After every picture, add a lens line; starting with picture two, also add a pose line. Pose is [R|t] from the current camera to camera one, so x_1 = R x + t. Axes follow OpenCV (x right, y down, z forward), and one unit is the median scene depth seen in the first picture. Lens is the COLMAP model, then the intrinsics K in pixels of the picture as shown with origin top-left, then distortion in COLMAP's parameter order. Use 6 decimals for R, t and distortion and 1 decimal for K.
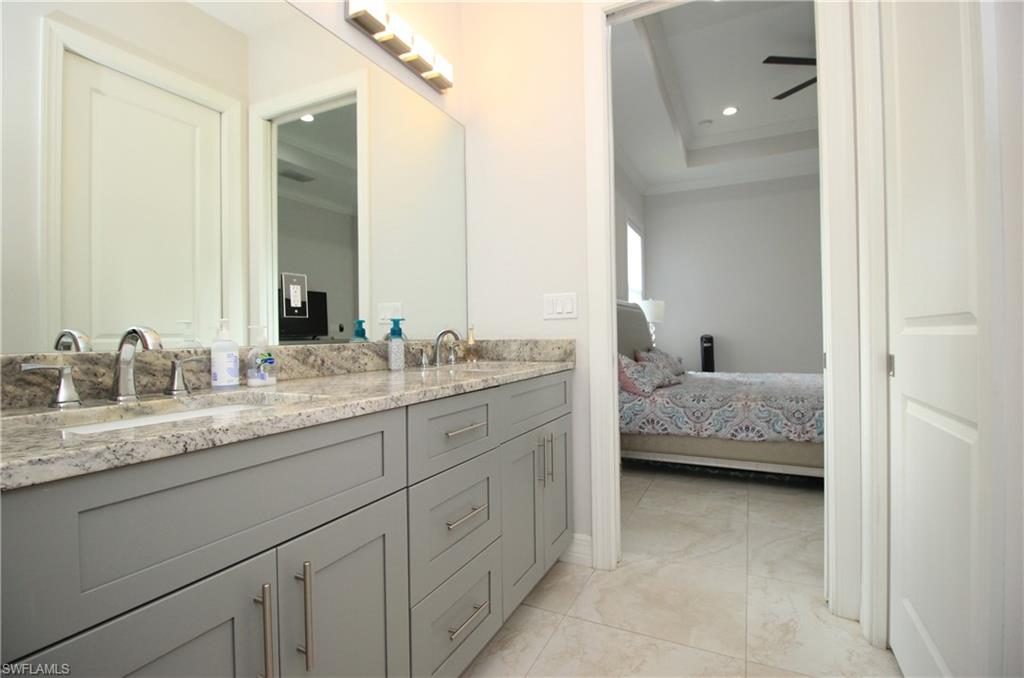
lens RADIAL K [[478.1, 0, 514.0], [0, 478.1, 336.3], [0, 0, 1]] dist [-0.000676, -0.012350]
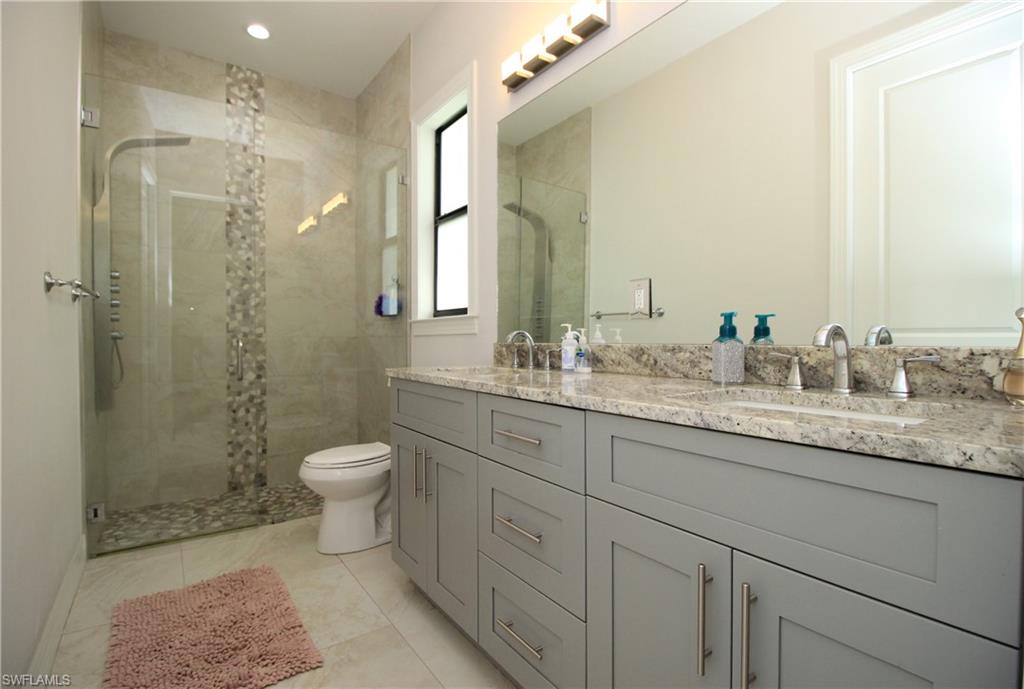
lens RADIAL K [[482.1, 0, 516.9], [0, 482.1, 343.3], [0, 0, 1]] dist [-0.001766, -0.014025]
pose [[-0.469398, 0.026336, -0.882594, 0.638580], [0.006460, 0.999631, 0.026393, -0.014040], [0.882963, 0.006687, -0.469395, 1.249083]]
